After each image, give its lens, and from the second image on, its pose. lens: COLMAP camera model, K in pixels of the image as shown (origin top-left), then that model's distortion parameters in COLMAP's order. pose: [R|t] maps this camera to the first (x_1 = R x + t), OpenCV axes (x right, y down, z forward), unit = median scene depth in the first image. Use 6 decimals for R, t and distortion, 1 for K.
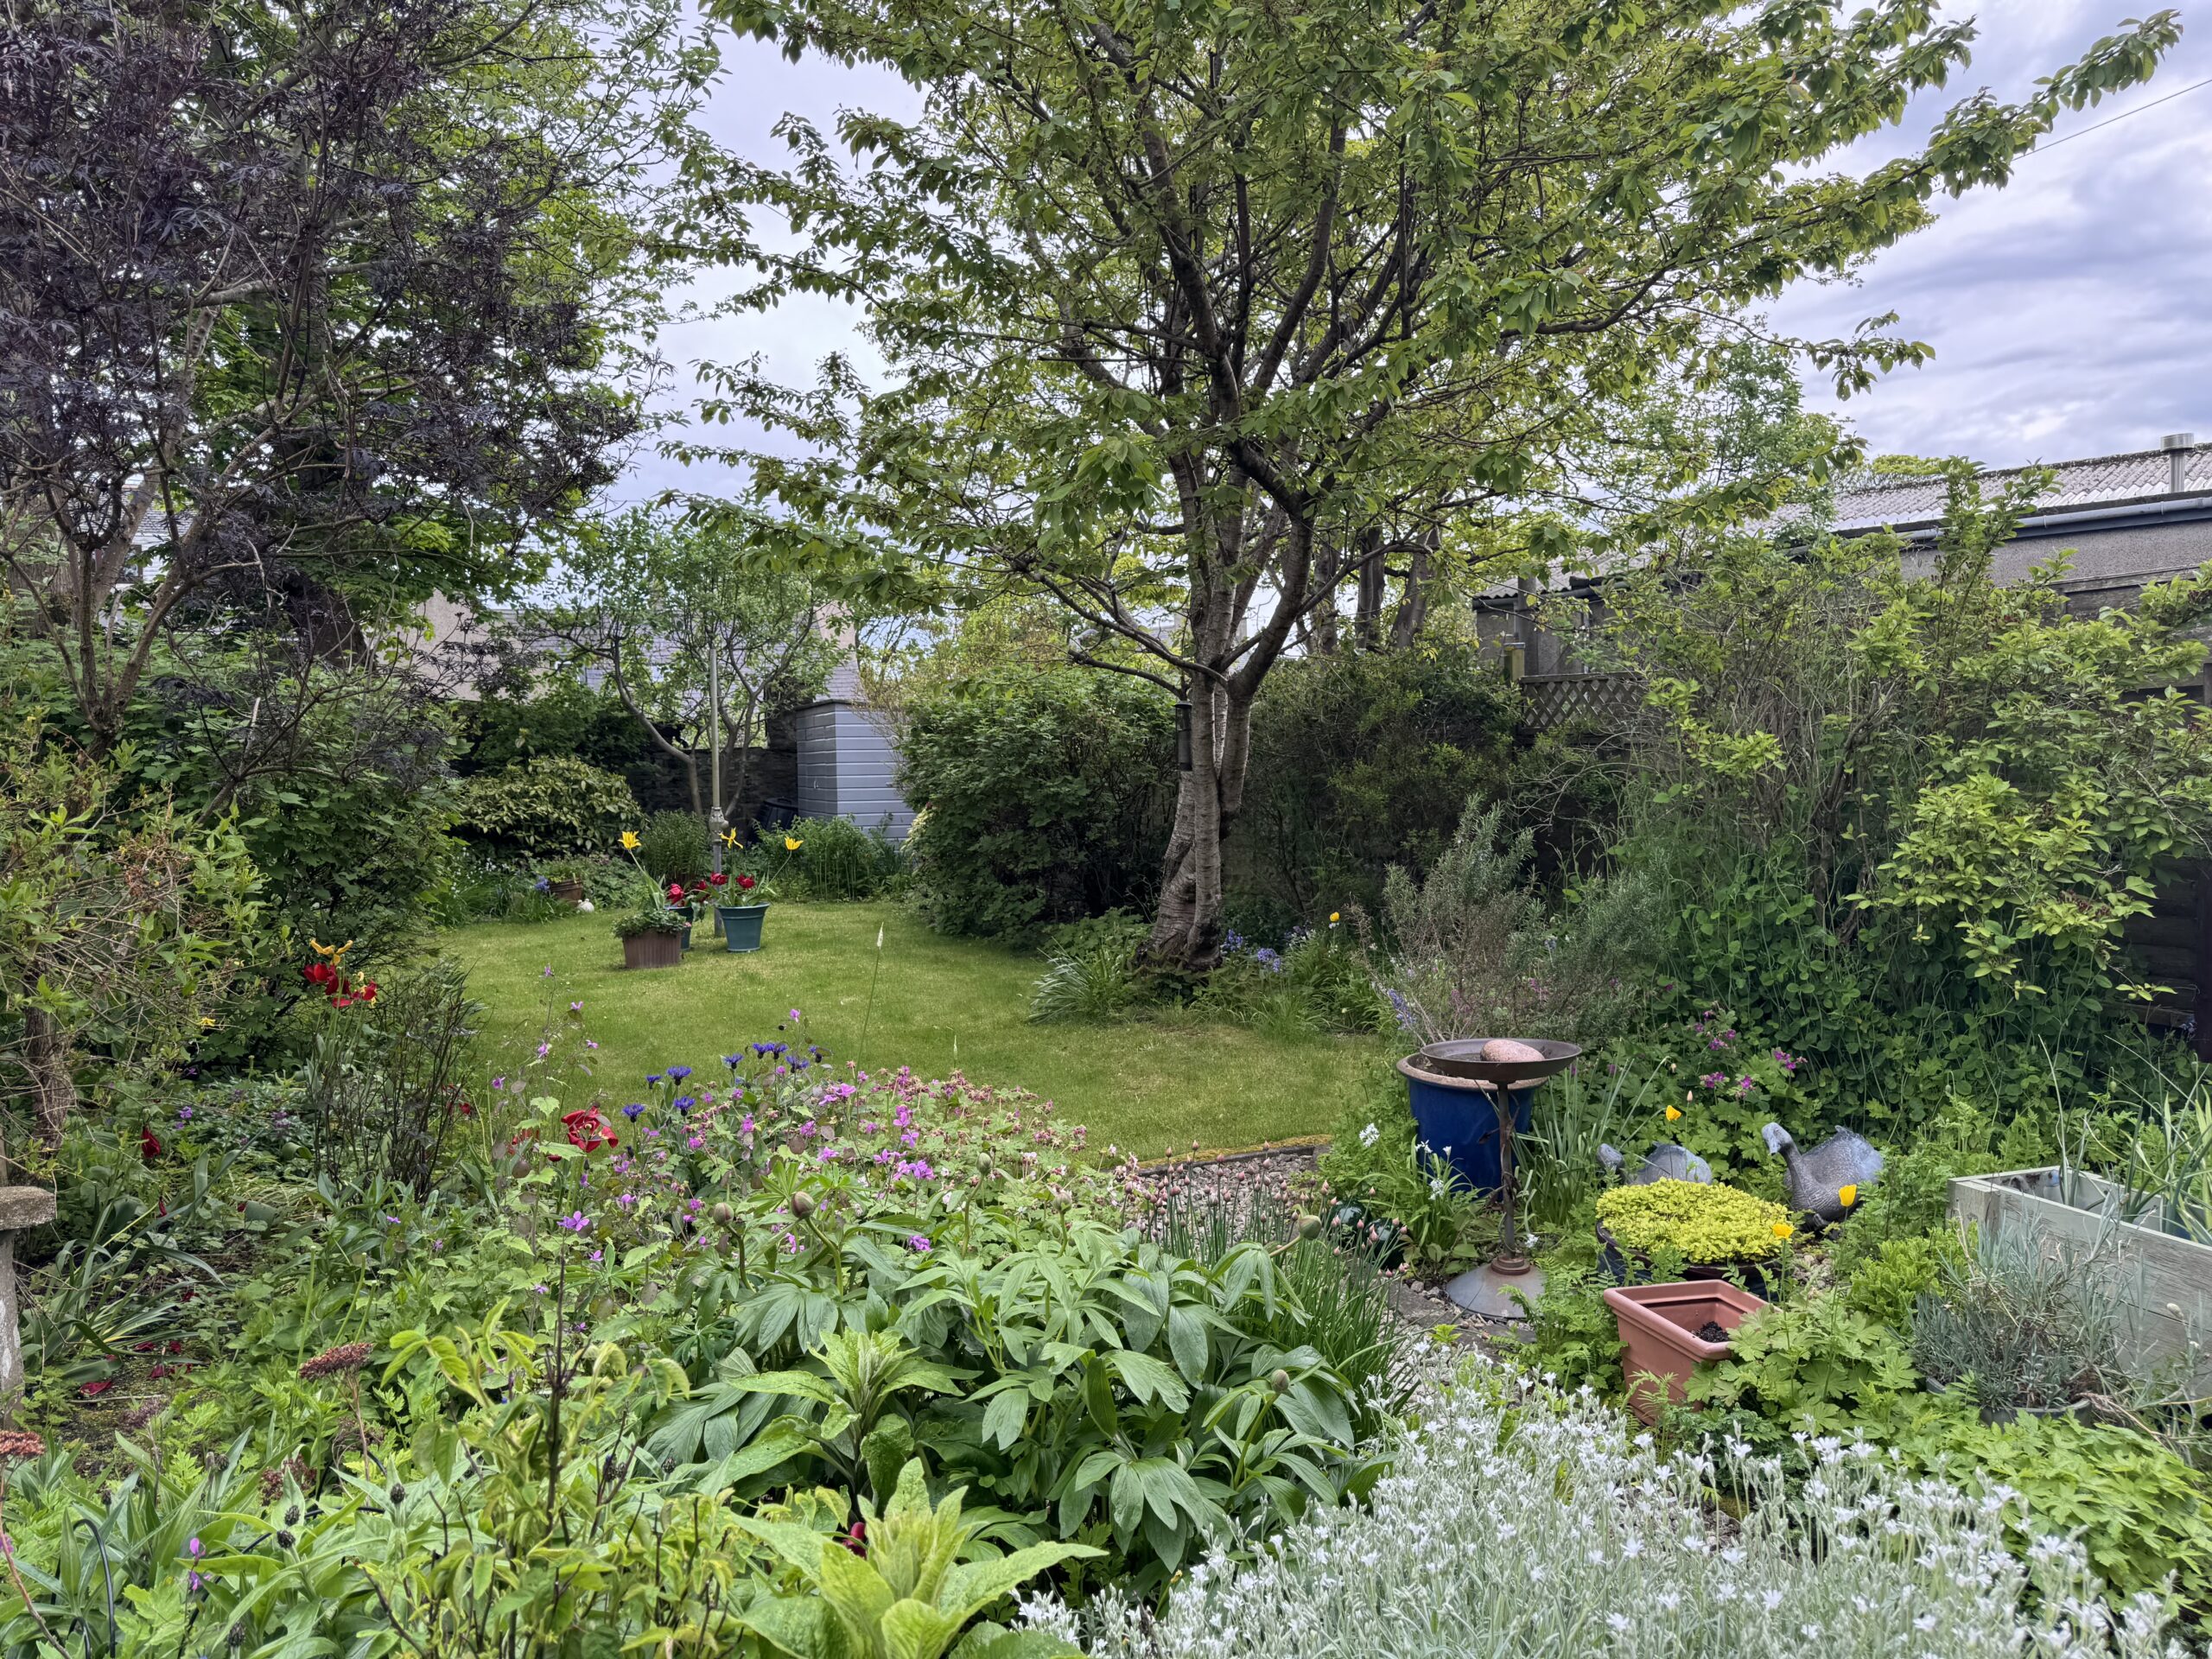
lens RADIAL K [[1552.0, 0, 1106.0], [0, 1552.0, 829.5], [0, 0, 1]] dist [0.113288, -0.150567]
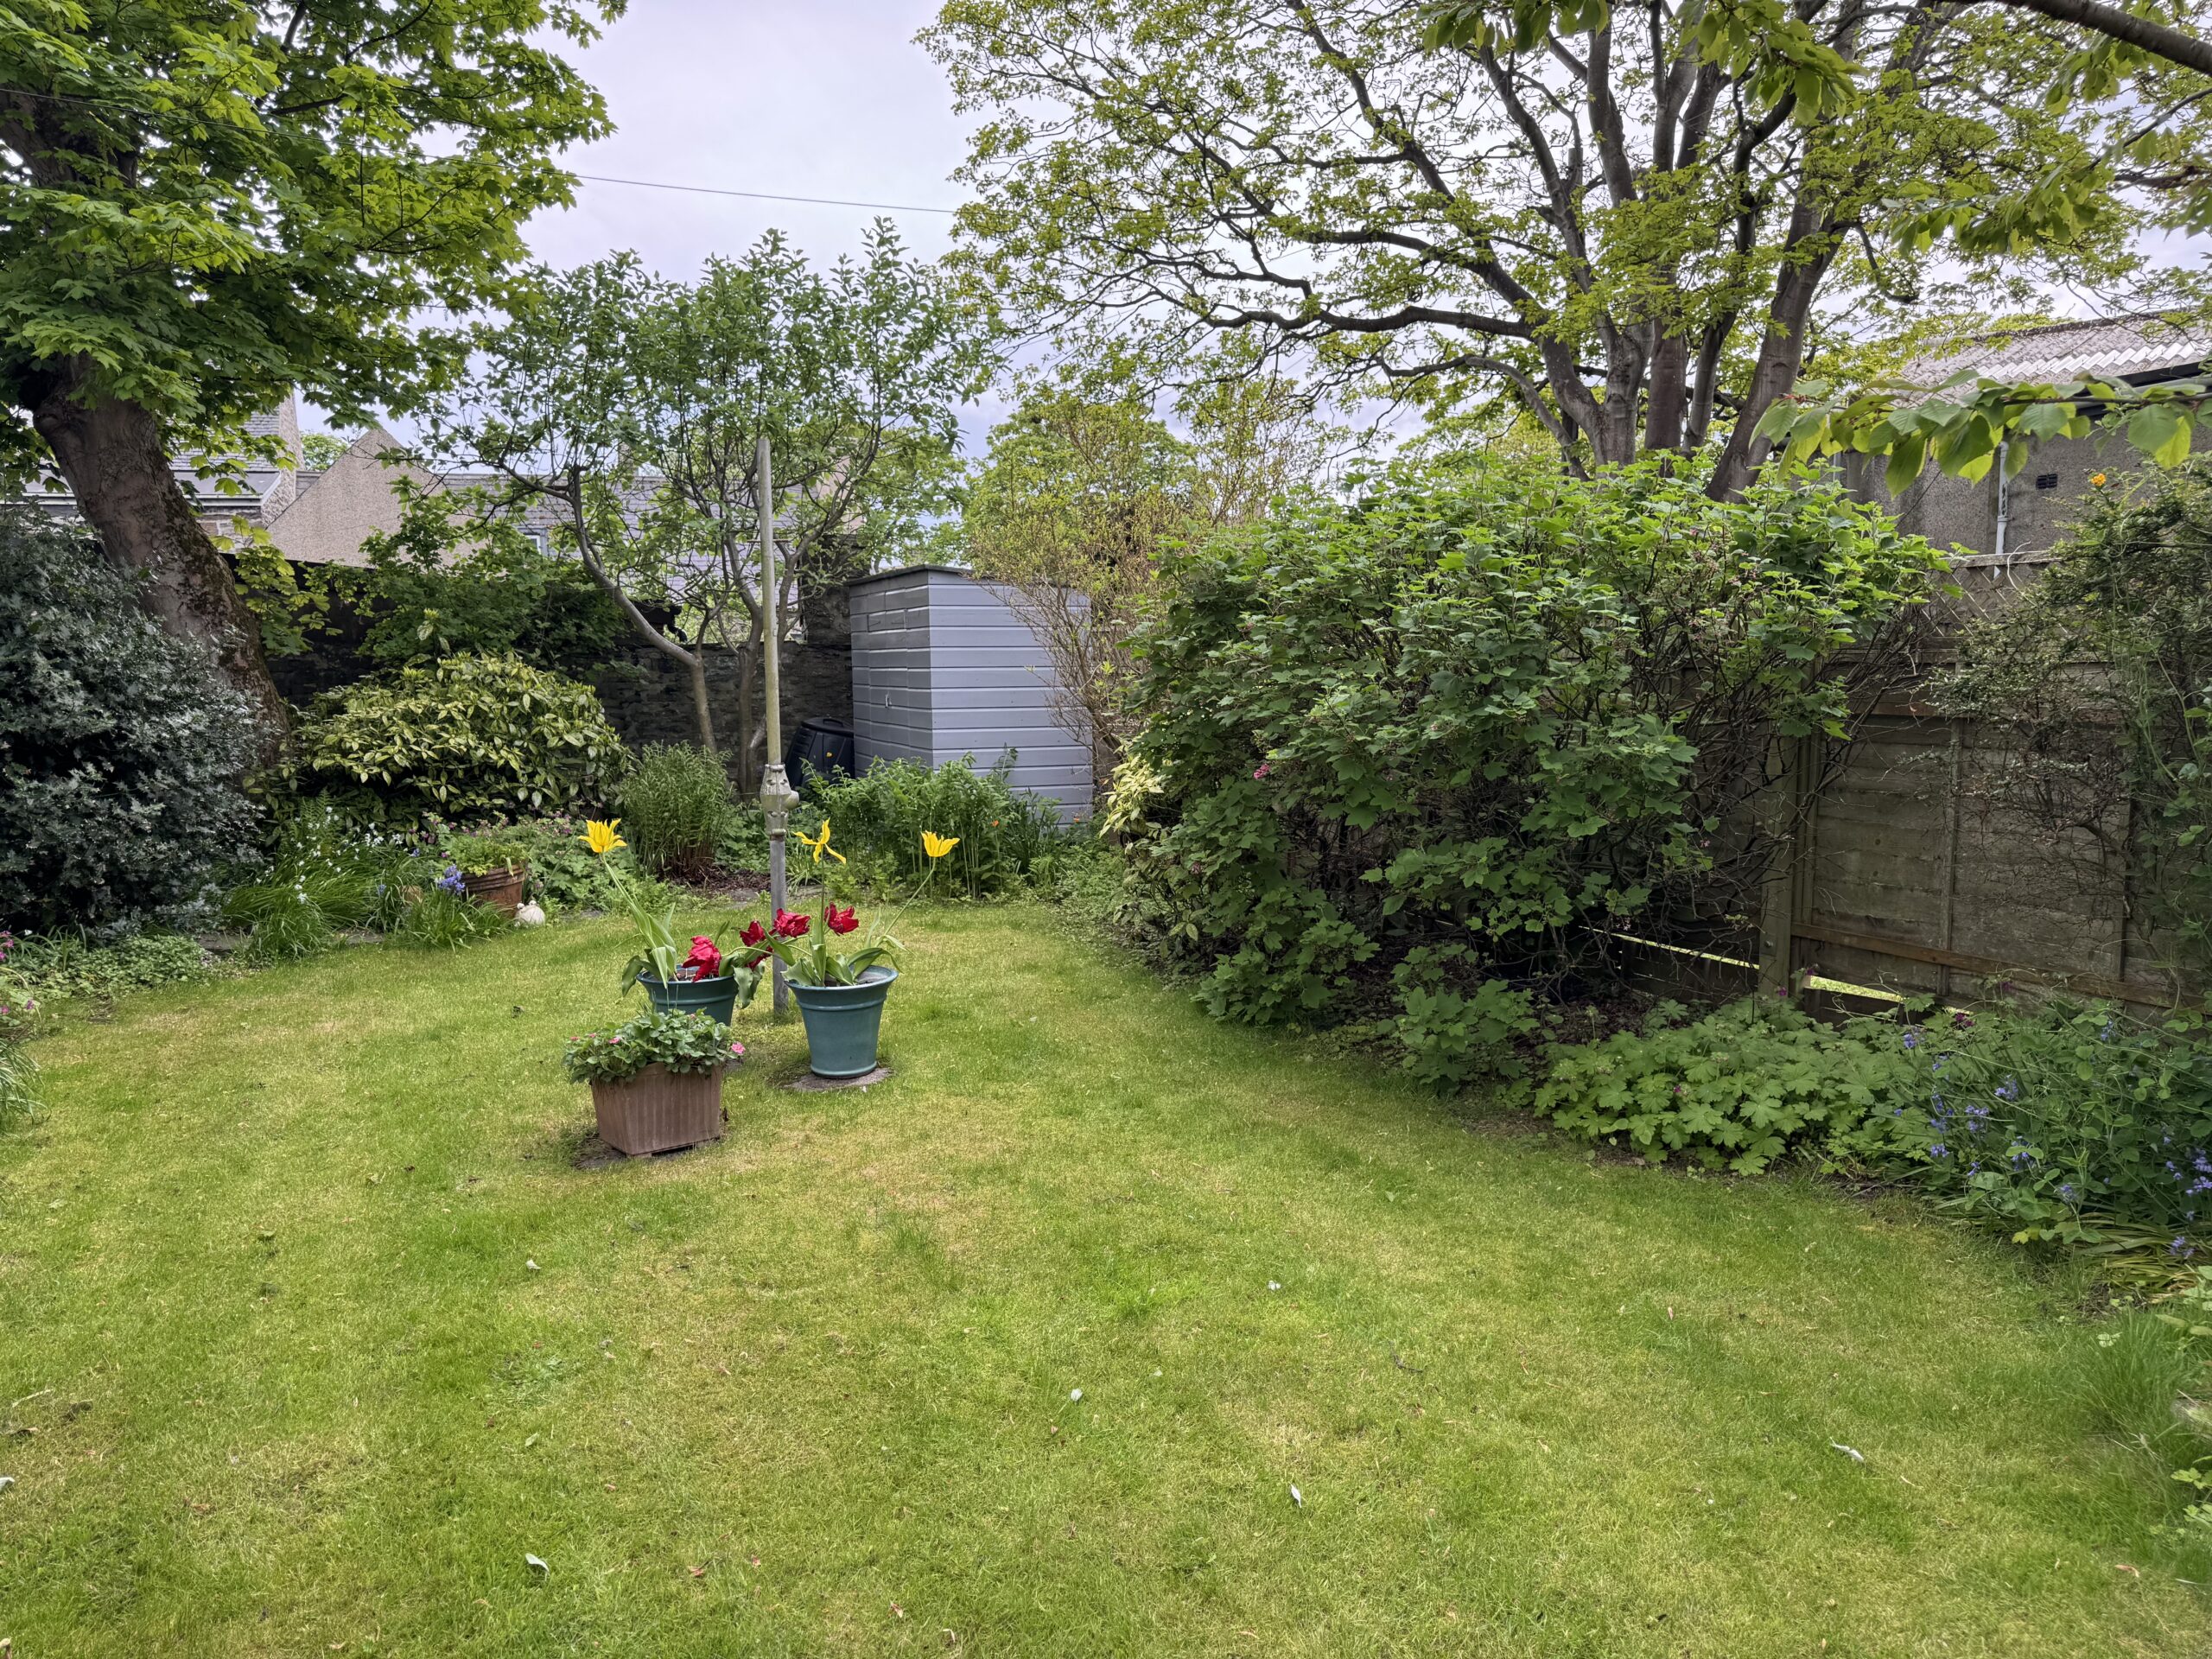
lens RADIAL K [[1556.0, 0, 1106.2], [0, 1556.0, 844.0], [0, 0, 1]] dist [0.065064, -0.095317]
pose [[0.999902, 0.001566, 0.013908, -0.109998], [-0.002623, 0.997081, 0.076310, -0.019501], [-0.013748, -0.076339, 0.996987, 0.366282]]
